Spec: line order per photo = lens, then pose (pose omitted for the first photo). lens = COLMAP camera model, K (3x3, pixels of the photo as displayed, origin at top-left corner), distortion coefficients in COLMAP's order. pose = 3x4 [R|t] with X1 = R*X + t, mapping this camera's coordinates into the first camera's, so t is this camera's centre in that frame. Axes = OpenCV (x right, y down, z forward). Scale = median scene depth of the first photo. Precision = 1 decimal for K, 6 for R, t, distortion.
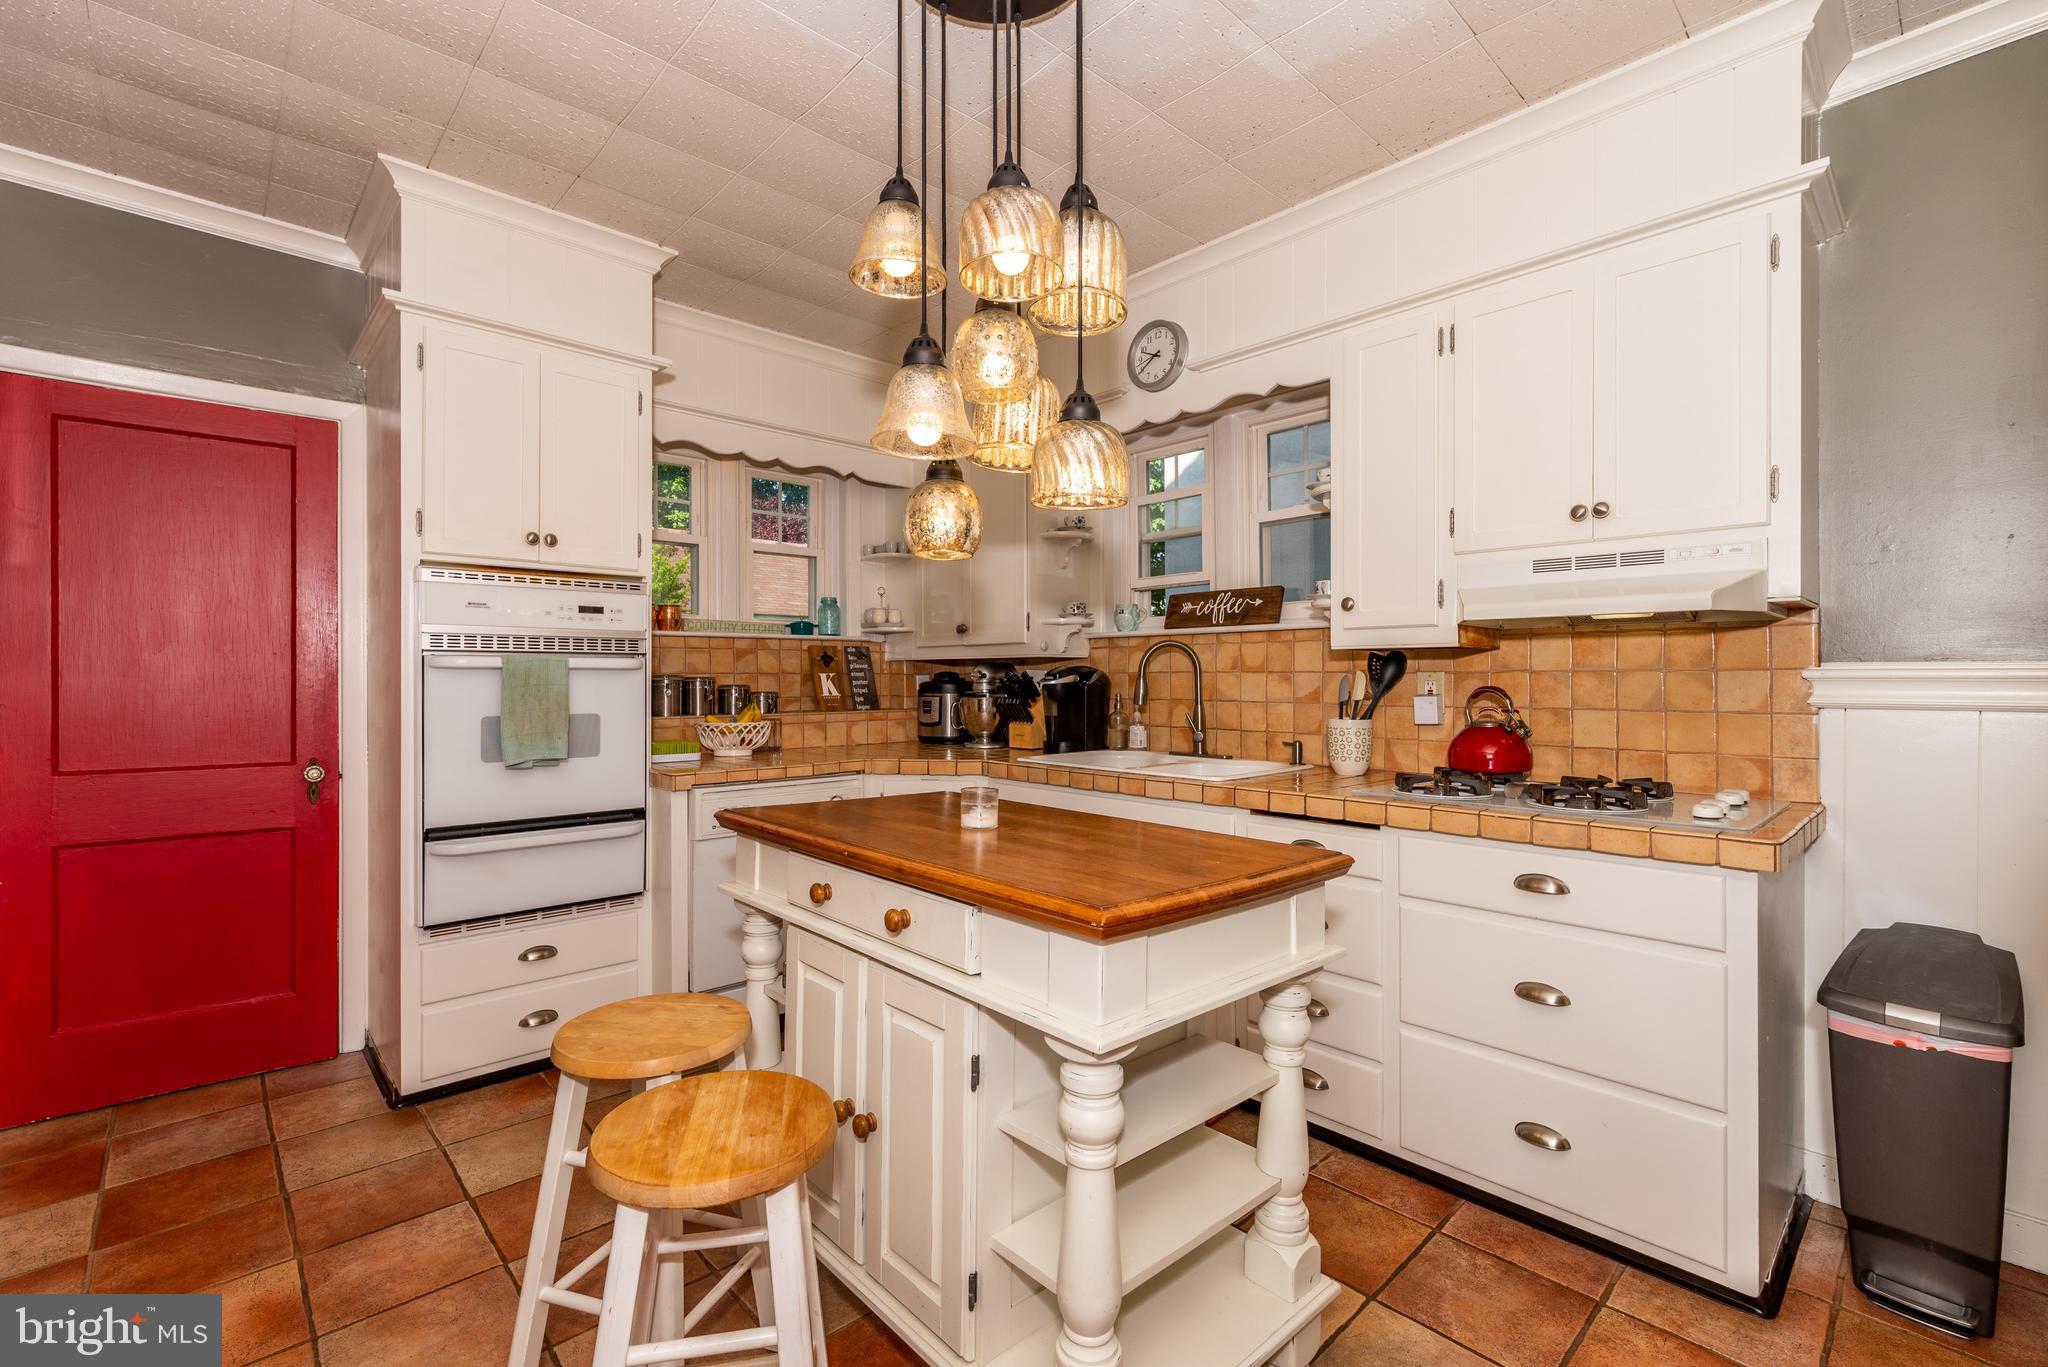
lens RADIAL K [[882.2, 0, 1022.3], [0, 882.2, 675.1], [0, 0, 1]] dist [-0.001168, -0.000078]
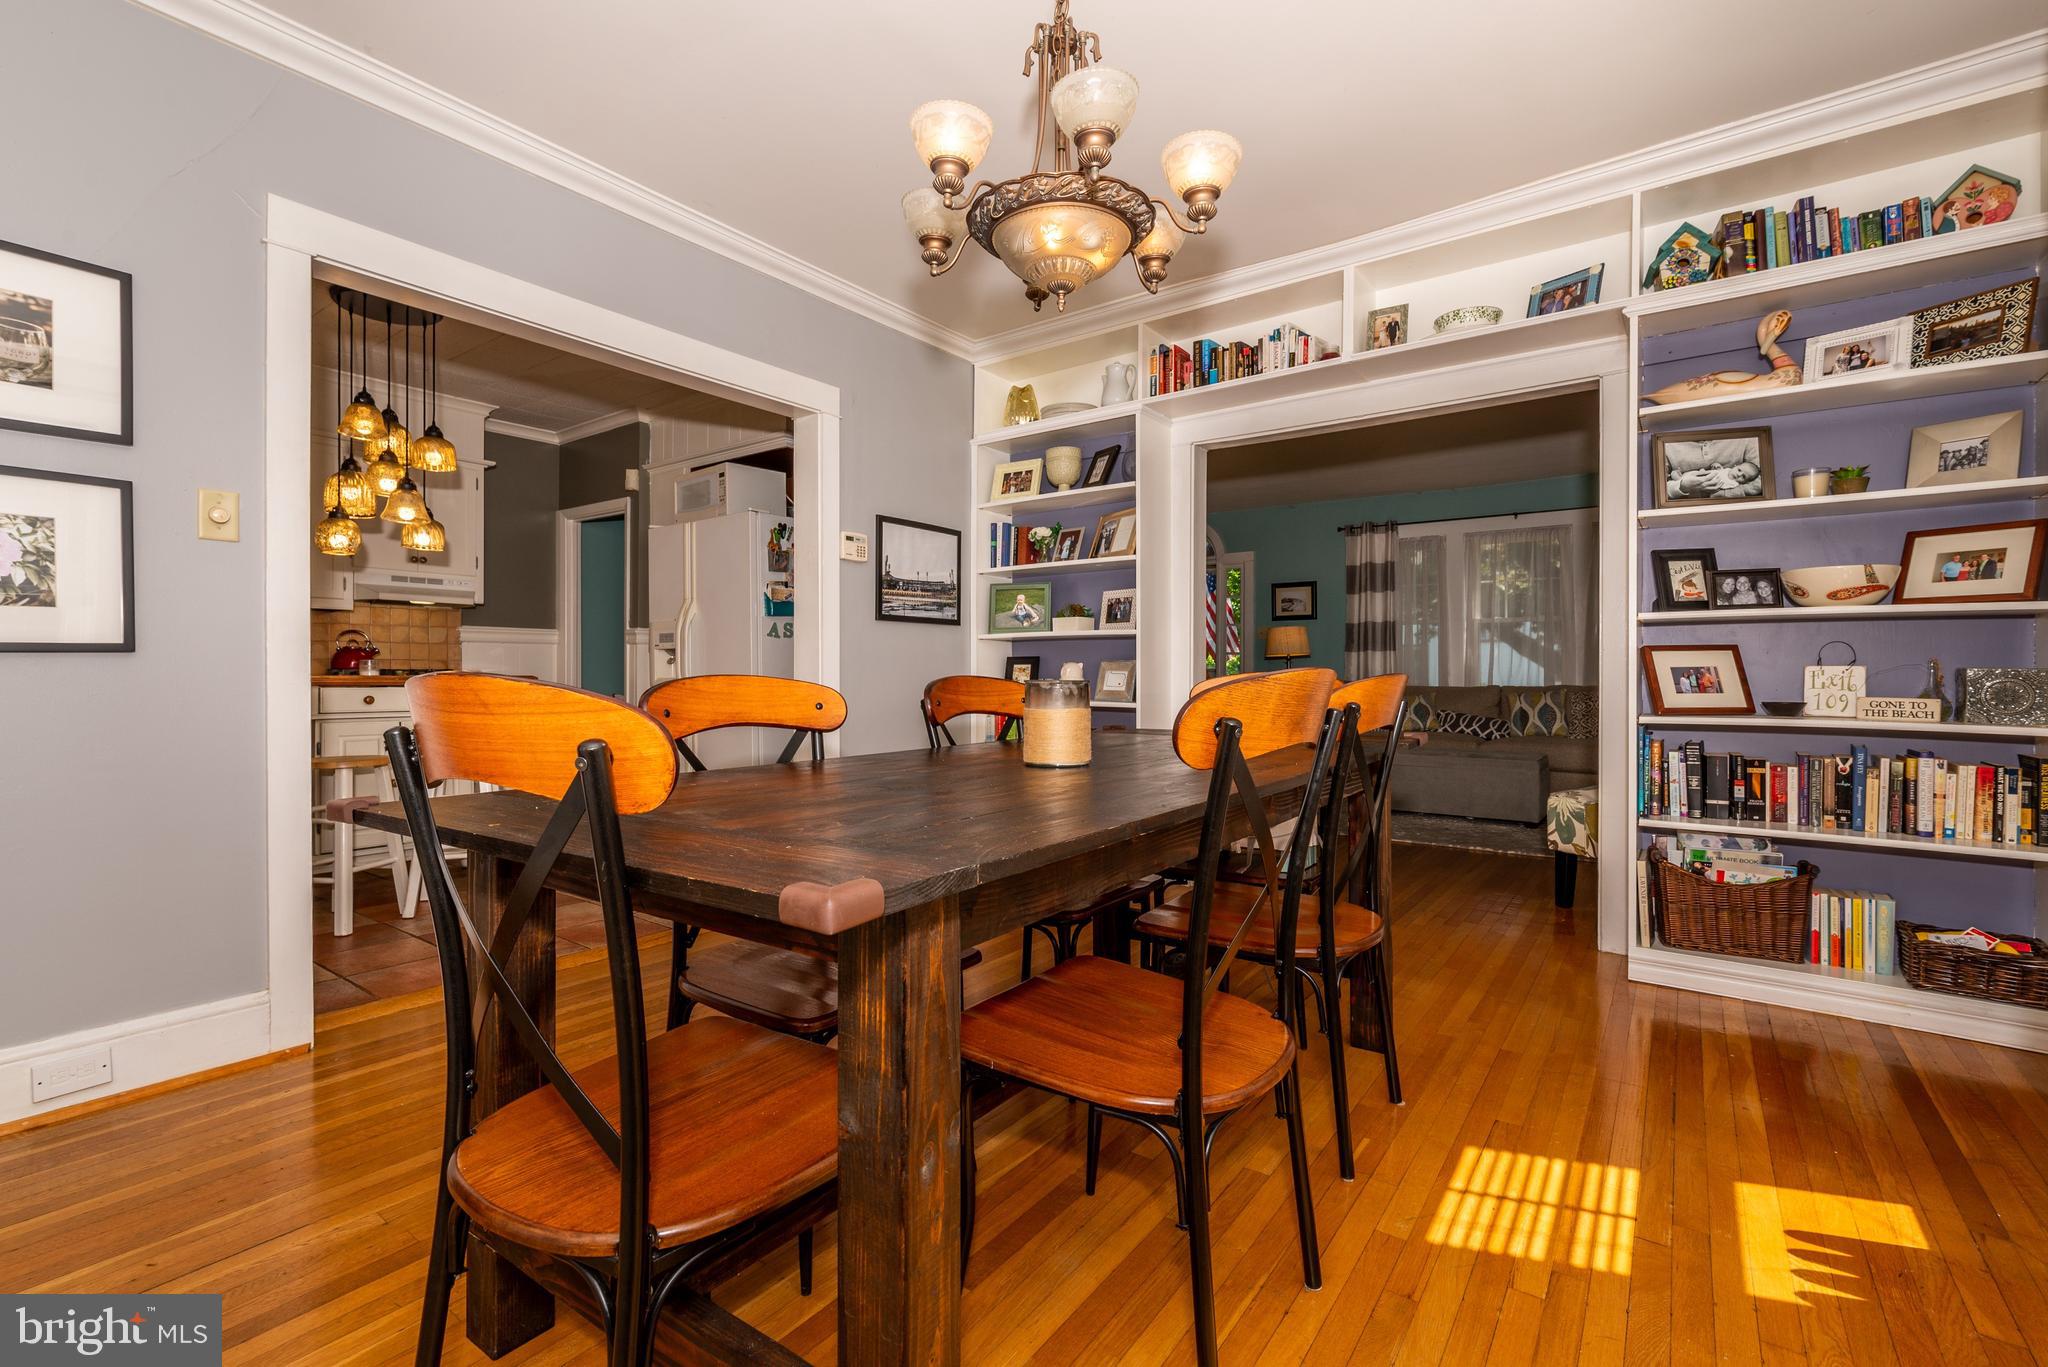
lens RADIAL K [[882.2, 0, 1028.5], [0, 882.2, 681.5], [0, 0, 1]] dist [-0.001168, -0.000078]
pose [[-0.175583, -0.002883, 0.984460, -1.490748], [0.000464, 0.999995, 0.003012, 0.107350], [-0.984464, 0.000985, -0.175581, -0.182336]]
